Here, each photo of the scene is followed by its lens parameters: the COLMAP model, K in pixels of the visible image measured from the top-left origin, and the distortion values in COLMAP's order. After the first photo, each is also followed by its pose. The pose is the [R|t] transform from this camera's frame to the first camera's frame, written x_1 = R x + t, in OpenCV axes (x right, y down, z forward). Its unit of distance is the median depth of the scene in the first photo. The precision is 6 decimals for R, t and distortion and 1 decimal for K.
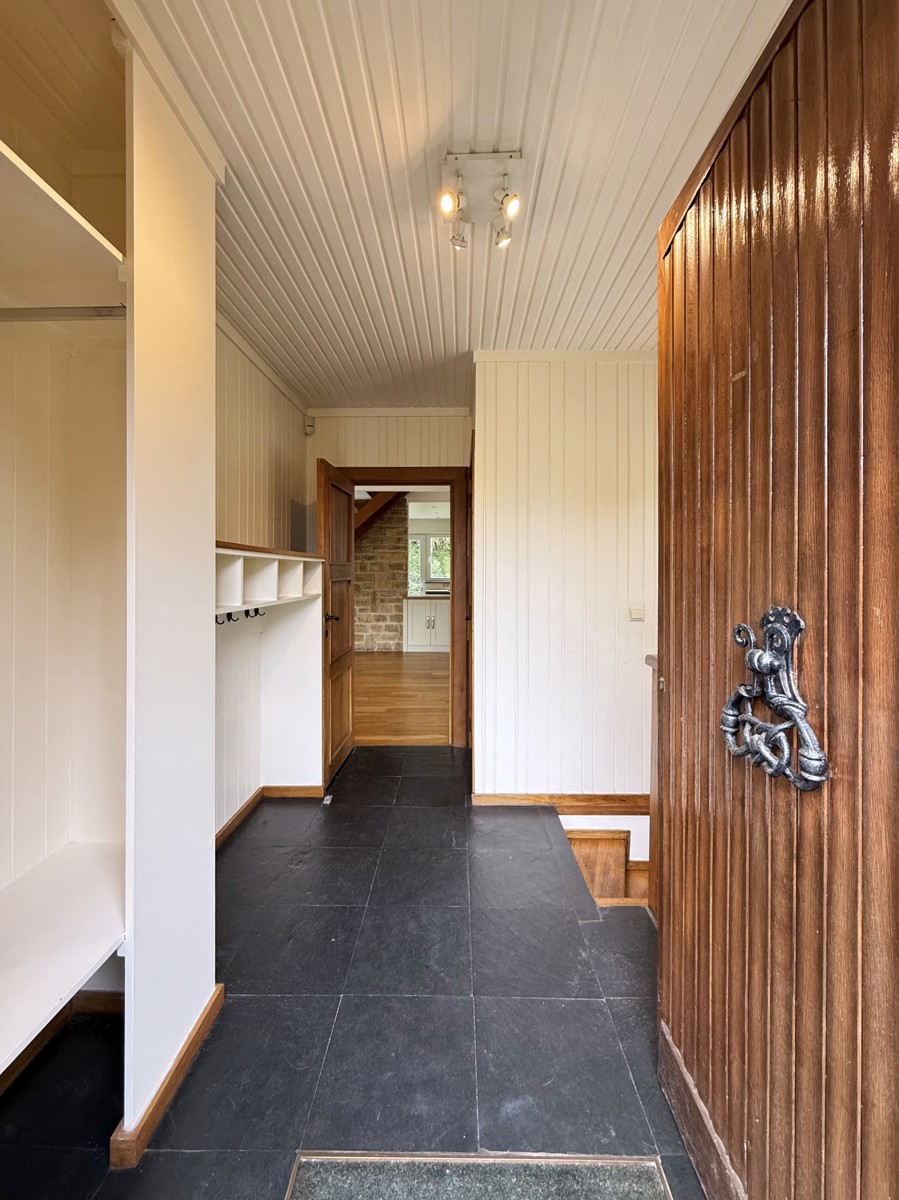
lens RADIAL K [[487.9, 0, 451.0], [0, 487.9, 587.5], [0, 0, 1]] dist [0.002378, 0.000128]
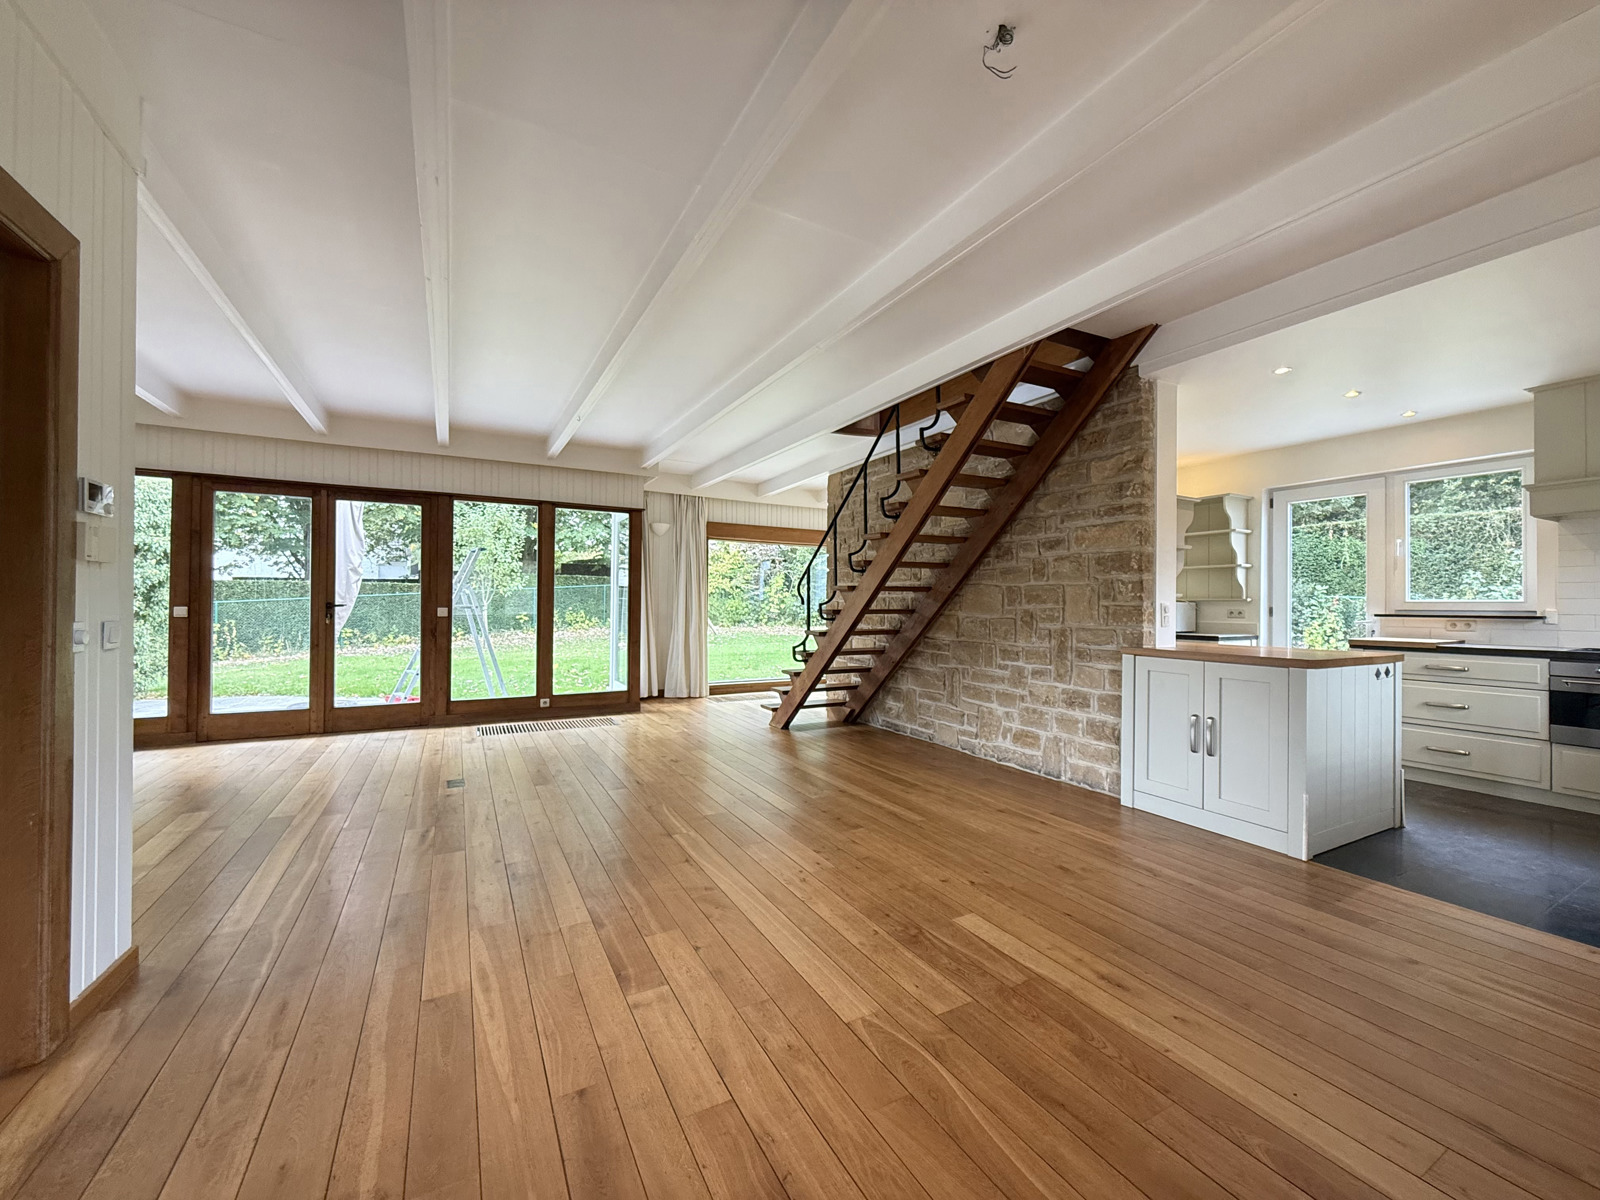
lens RADIAL K [[650.5, 0, 789.6], [0, 650.5, 600.6], [0, 0, 1]] dist [0.002378, 0.000128]
pose [[0.483209, -0.004626, -0.875493, 0.194476], [-0.011380, 0.999868, -0.011565, -0.006123], [0.875431, 0.015551, 0.483093, 0.555121]]
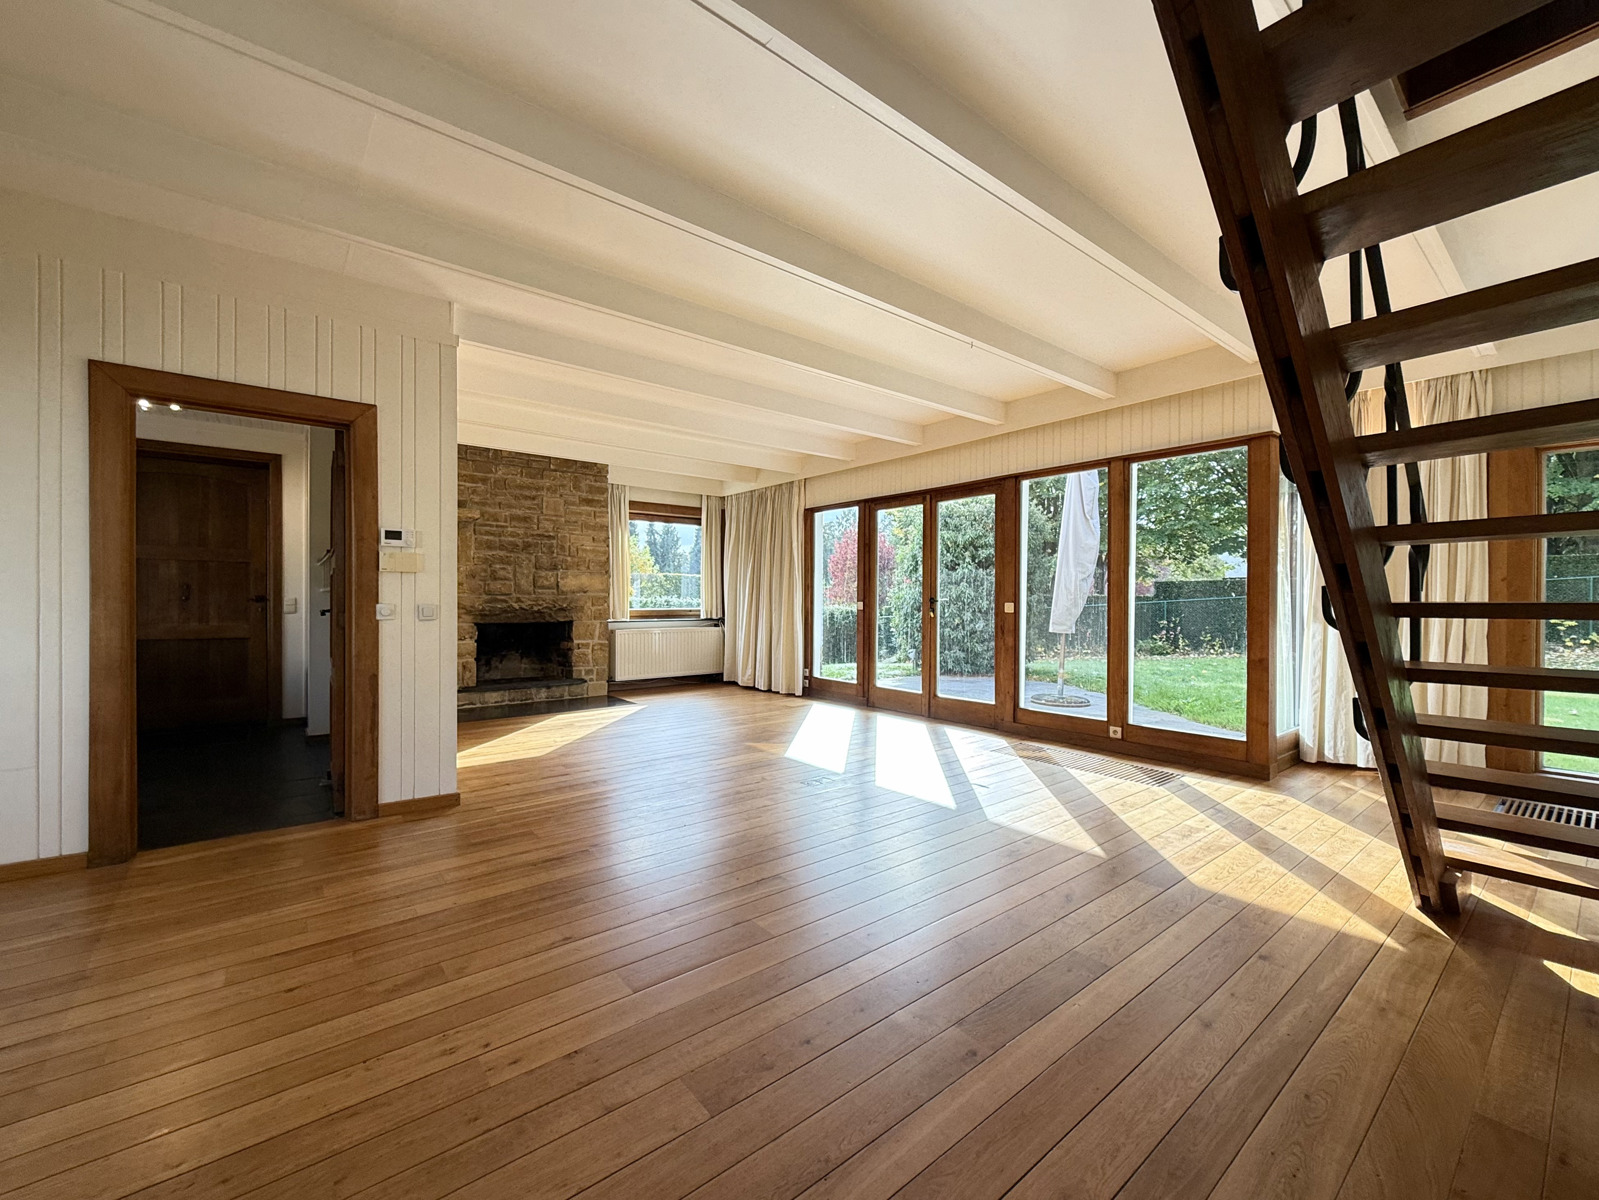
lens RADIAL K [[650.1, 0, 797.4], [0, 650.1, 604.8], [0, 0, 1]] dist [0.002378, 0.000128]
pose [[-0.773259, -0.000675, -0.634090, -0.056905], [-0.008508, 0.999920, 0.009311, -0.004091], [0.634033, 0.012595, -0.773203, 0.948546]]
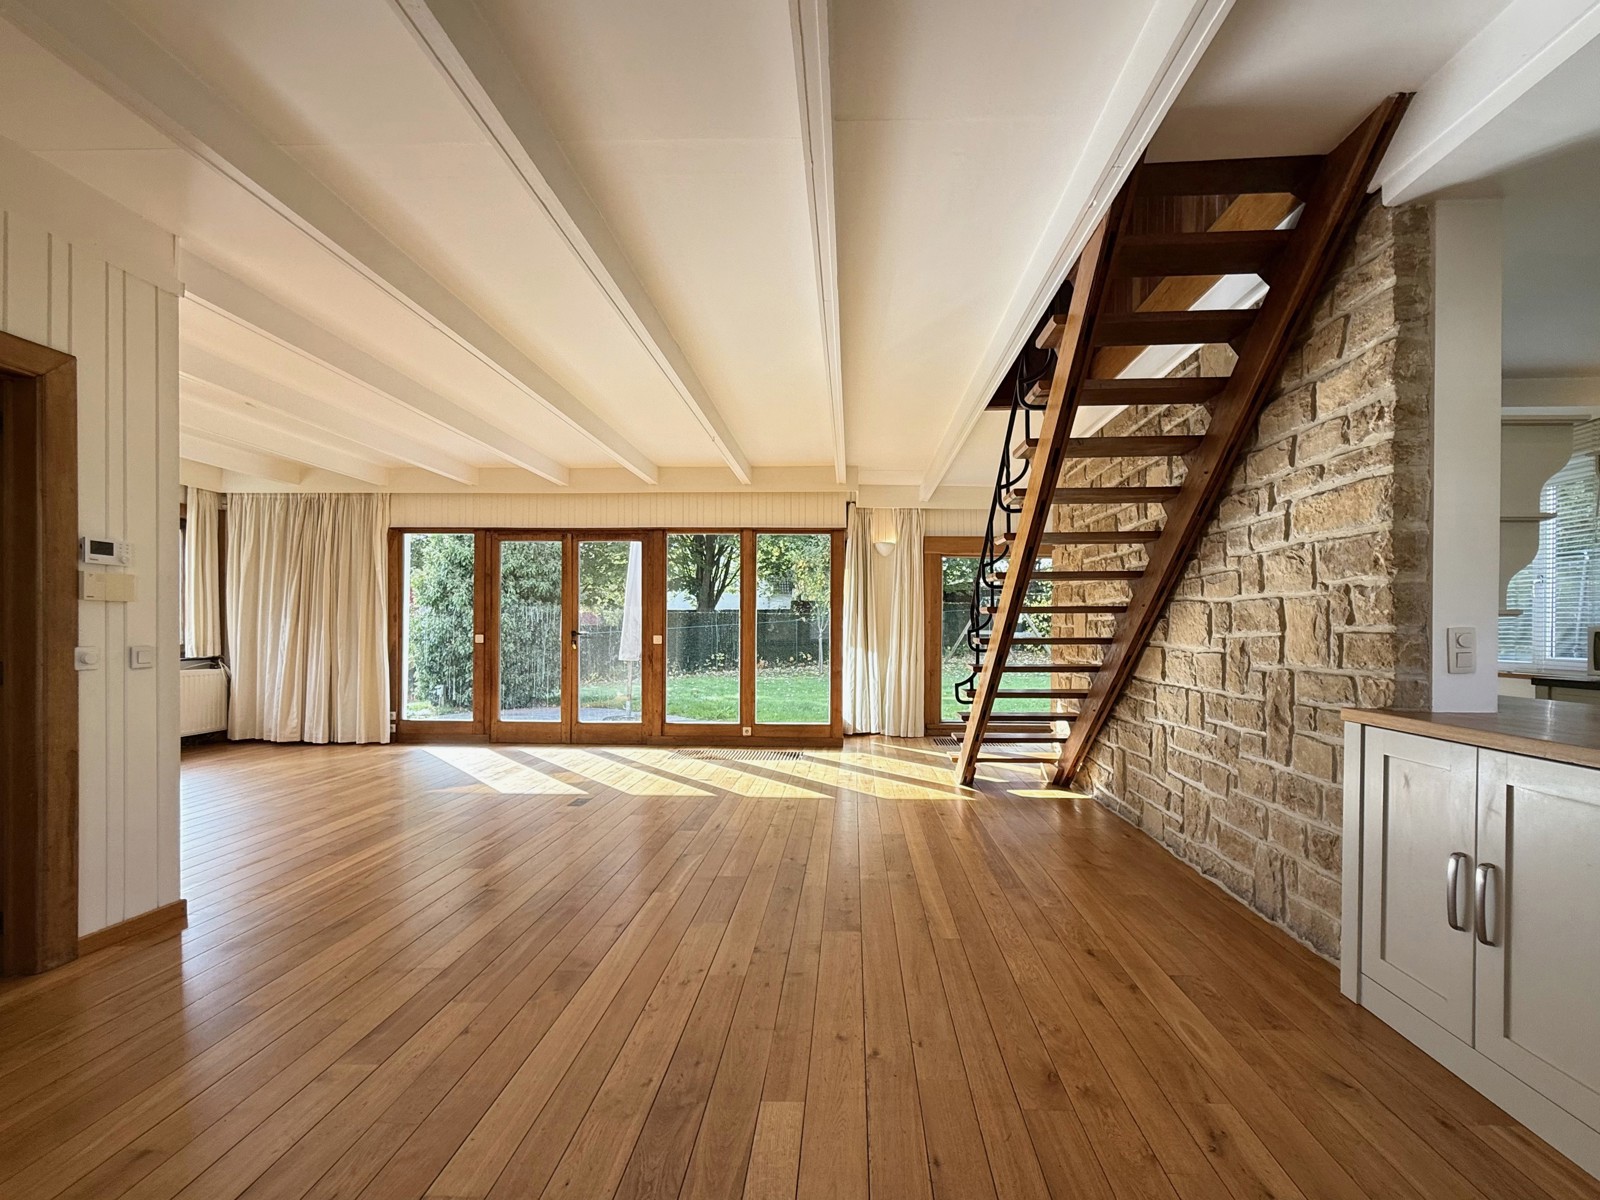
lens RADIAL K [[683.3, 0, 814.0], [0, 683.3, 630.4], [0, 0, 1]] dist [0.002826, 0.000351]
pose [[-0.034939, -0.002151, -0.999387, 0.178638], [-0.010151, 0.999947, -0.001798, -0.008667], [0.999338, 0.010082, -0.034958, 0.788653]]
